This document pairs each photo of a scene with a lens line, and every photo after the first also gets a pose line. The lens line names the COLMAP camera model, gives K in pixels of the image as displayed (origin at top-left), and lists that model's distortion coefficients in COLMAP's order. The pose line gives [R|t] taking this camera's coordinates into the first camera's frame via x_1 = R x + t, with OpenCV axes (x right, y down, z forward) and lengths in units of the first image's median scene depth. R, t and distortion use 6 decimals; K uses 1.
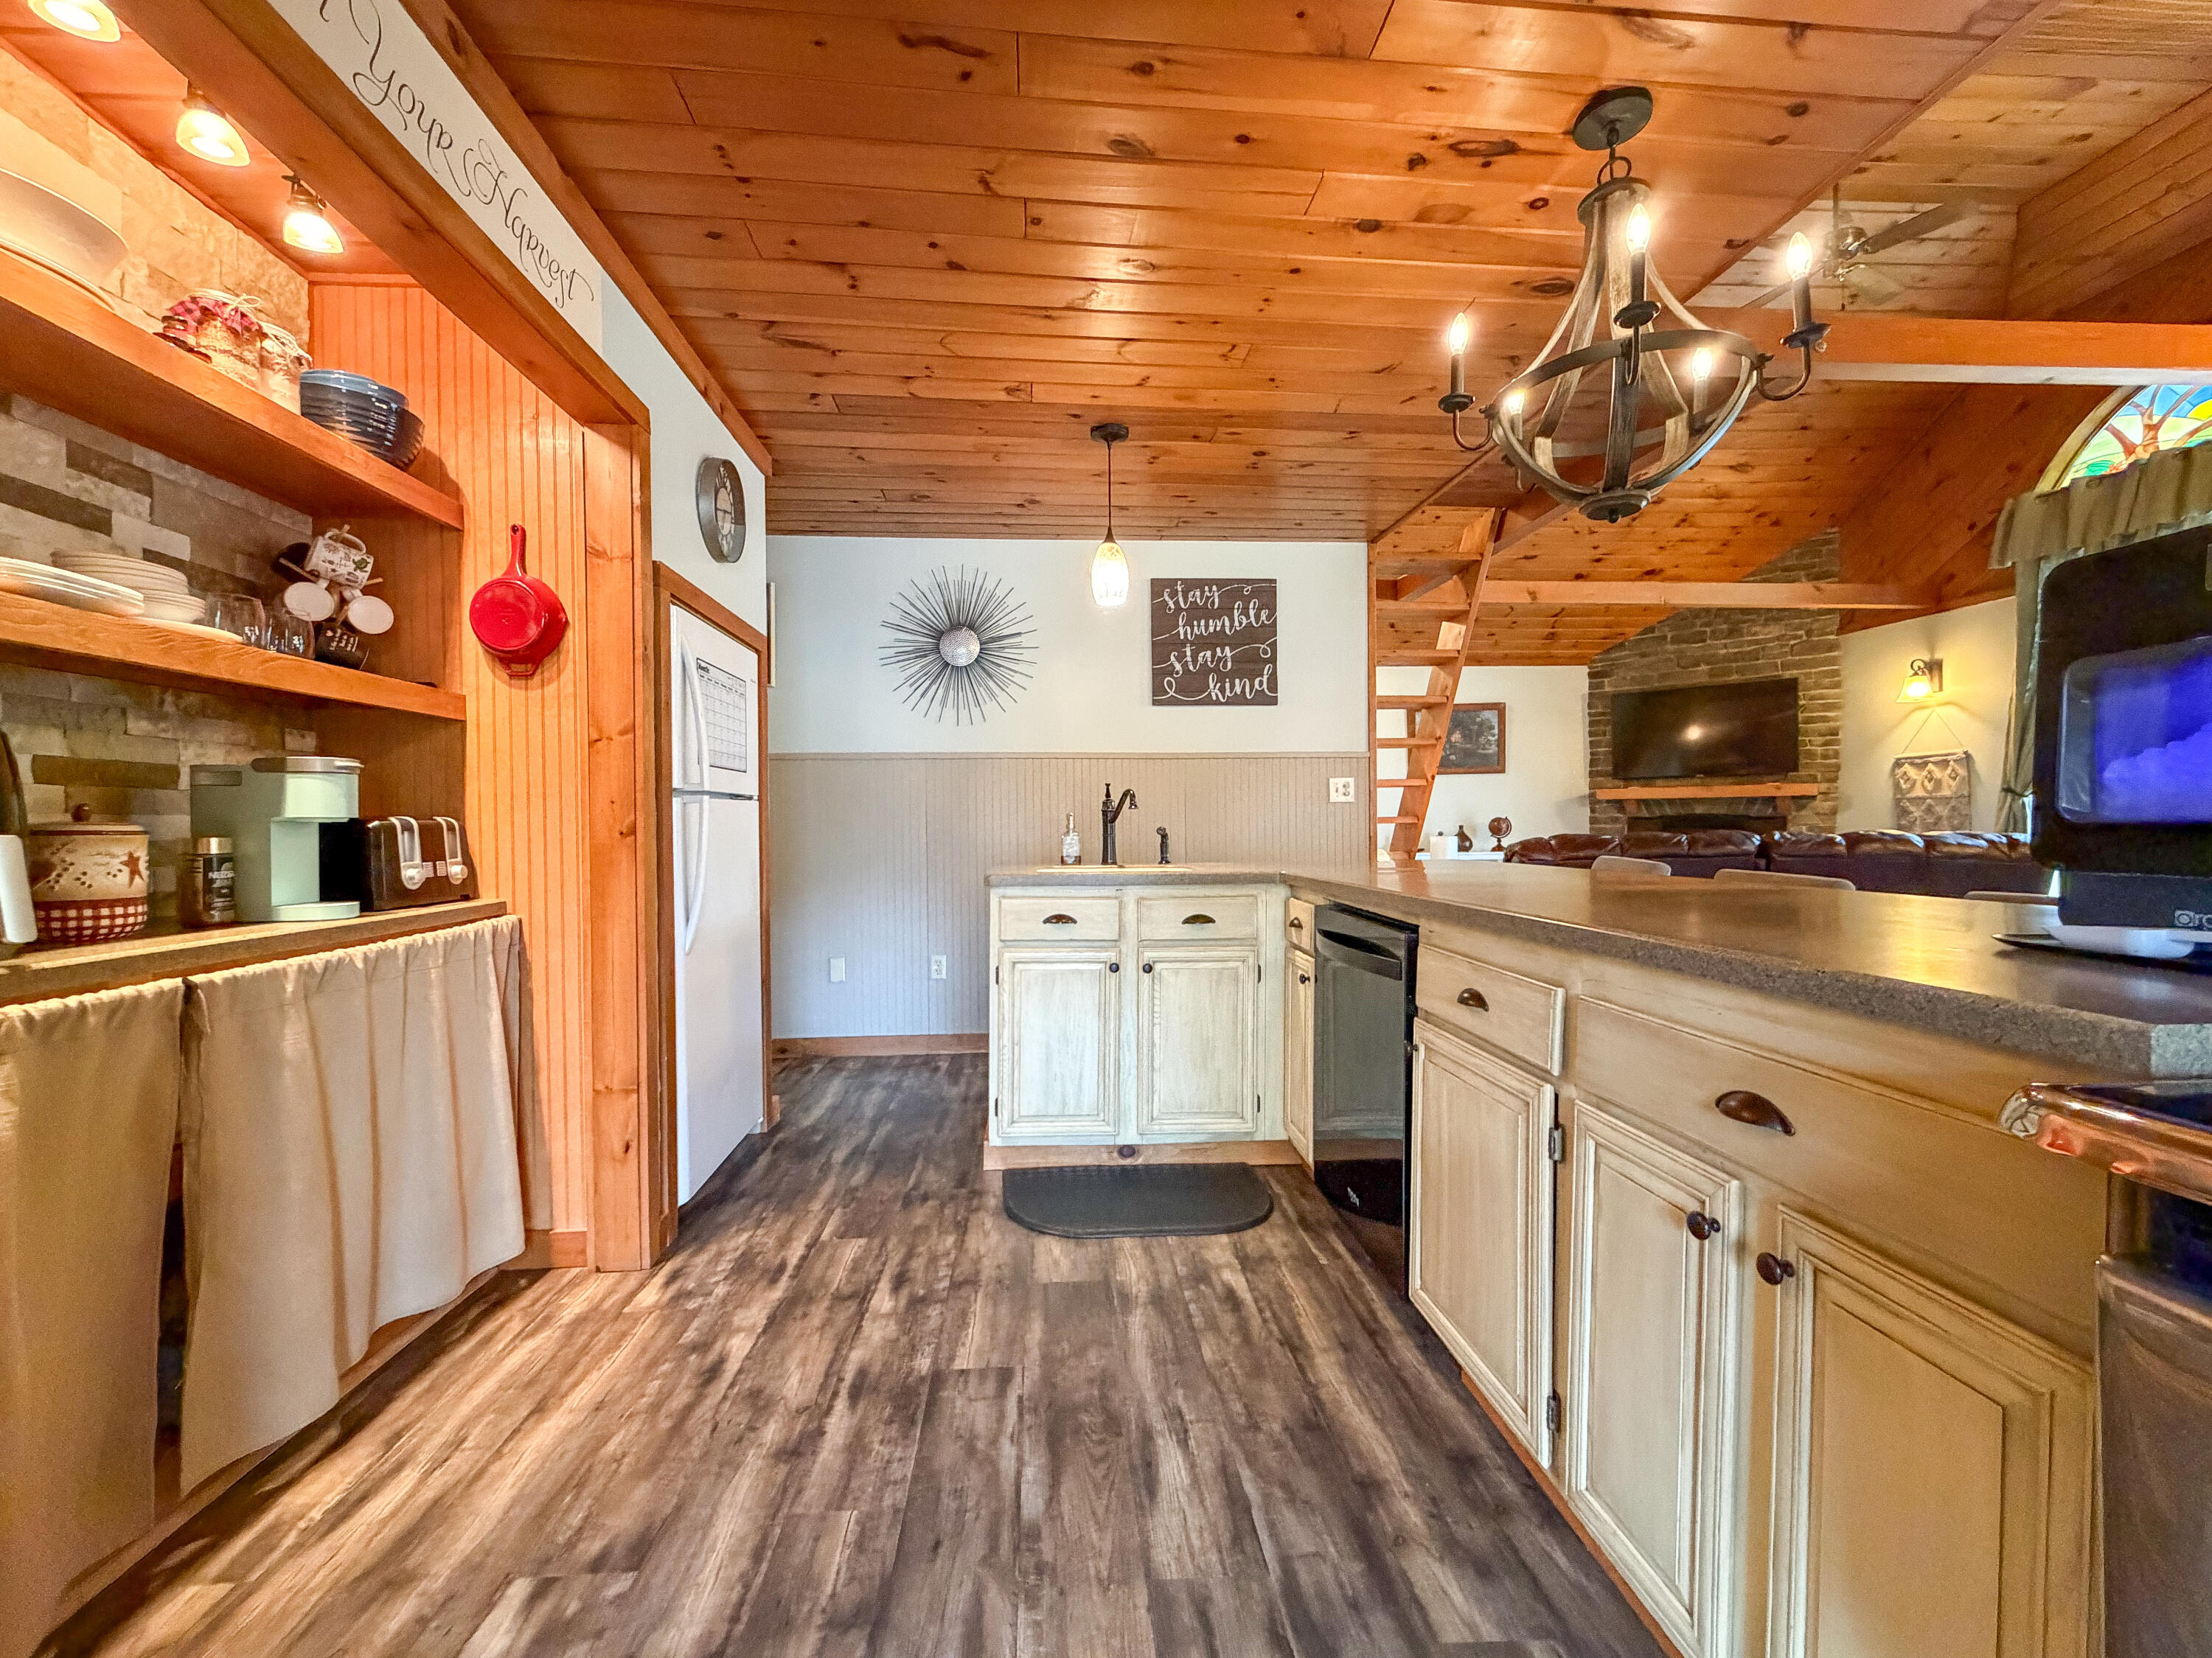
lens RADIAL K [[885.9, 0, 1084.2], [0, 885.9, 826.6], [0, 0, 1]] dist [0.001826, -0.000091]
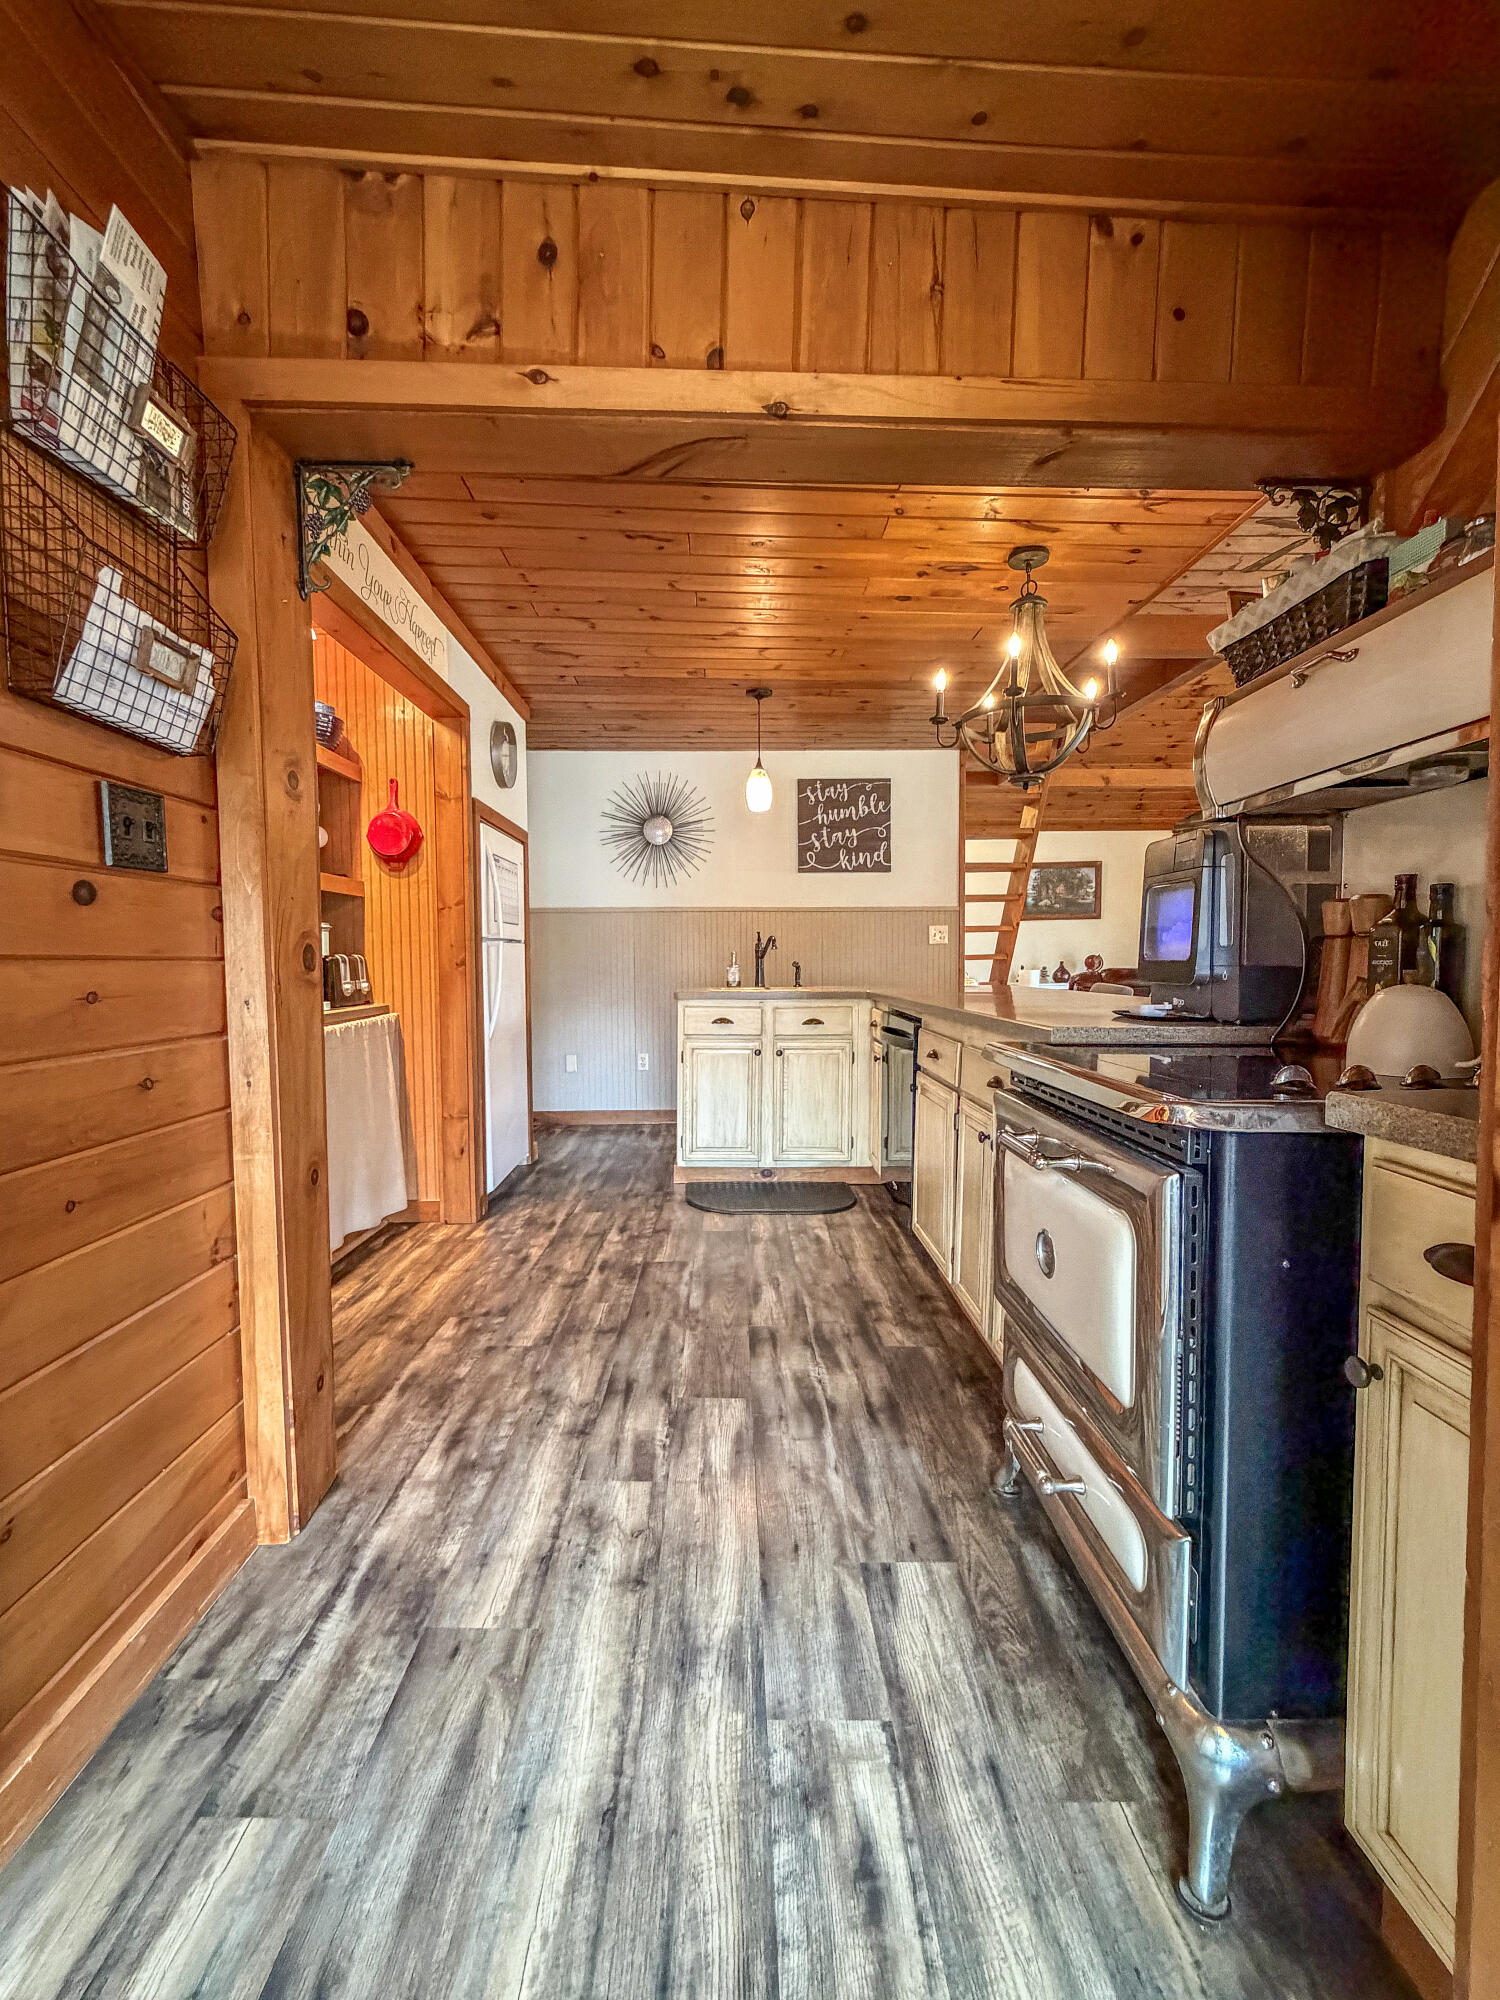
lens RADIAL K [[801.1, 0, 729.5], [0, 801.1, 993.2], [0, 0, 1]] dist [0.001826, -0.000091]
pose [[0.998721, 0.004157, -0.050394, 0.060913], [-0.002166, 0.999217, 0.039493, 0.000648], [0.050518, -0.039334, 0.997948, -0.434694]]
